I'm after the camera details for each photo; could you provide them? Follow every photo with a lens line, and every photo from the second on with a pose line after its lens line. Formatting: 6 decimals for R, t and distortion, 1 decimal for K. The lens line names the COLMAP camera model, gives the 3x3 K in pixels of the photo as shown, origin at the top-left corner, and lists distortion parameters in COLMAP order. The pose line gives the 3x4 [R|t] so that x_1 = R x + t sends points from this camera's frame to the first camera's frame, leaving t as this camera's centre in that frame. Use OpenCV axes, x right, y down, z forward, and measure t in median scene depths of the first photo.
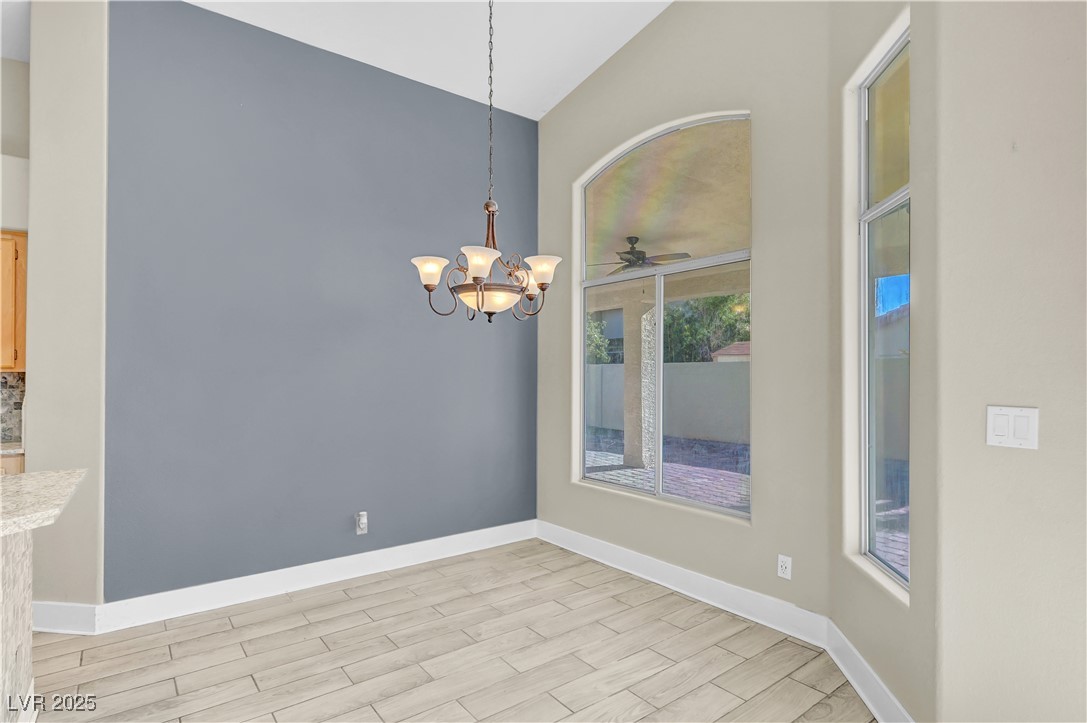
lens RADIAL K [[565.7, 0, 544.3], [0, 565.7, 367.7], [0, 0, 1]] dist [0.002853, 0.000147]
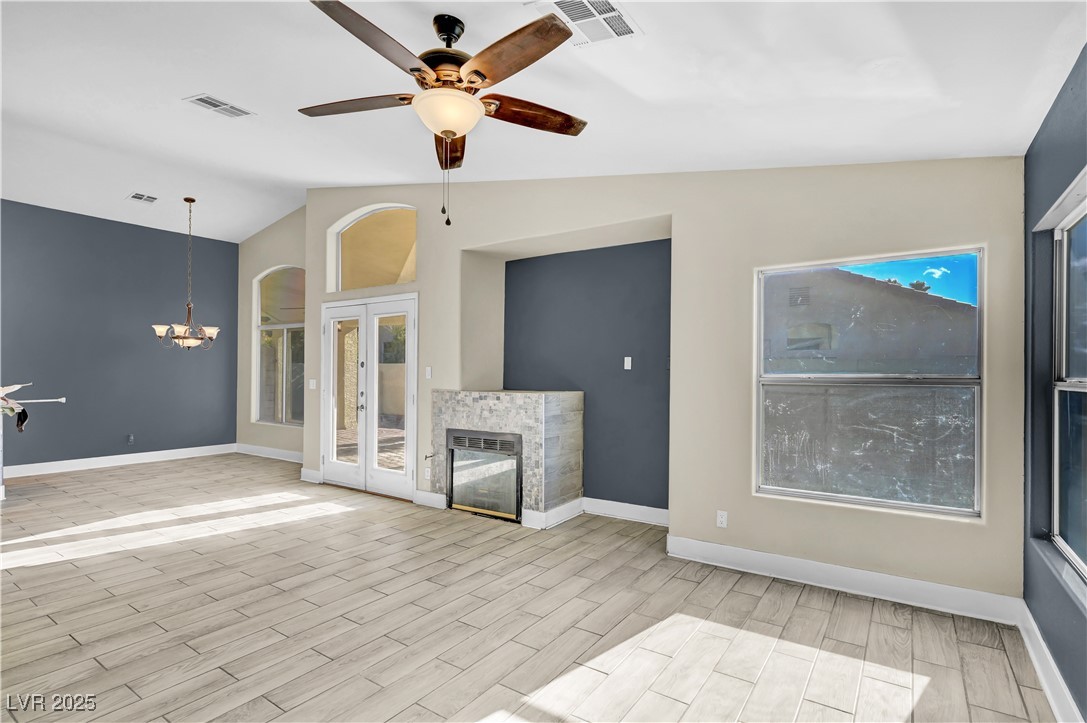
lens RADIAL K [[534.5, 0, 542.8], [0, 534.5, 368.3], [0, 0, 1]] dist [-0.002323, -0.000535]
pose [[0.949194, -0.001780, 0.314686, 0.451111], [0.000378, 0.999990, 0.004517, -0.007097], [-0.314691, -0.004168, 0.949185, -1.223139]]
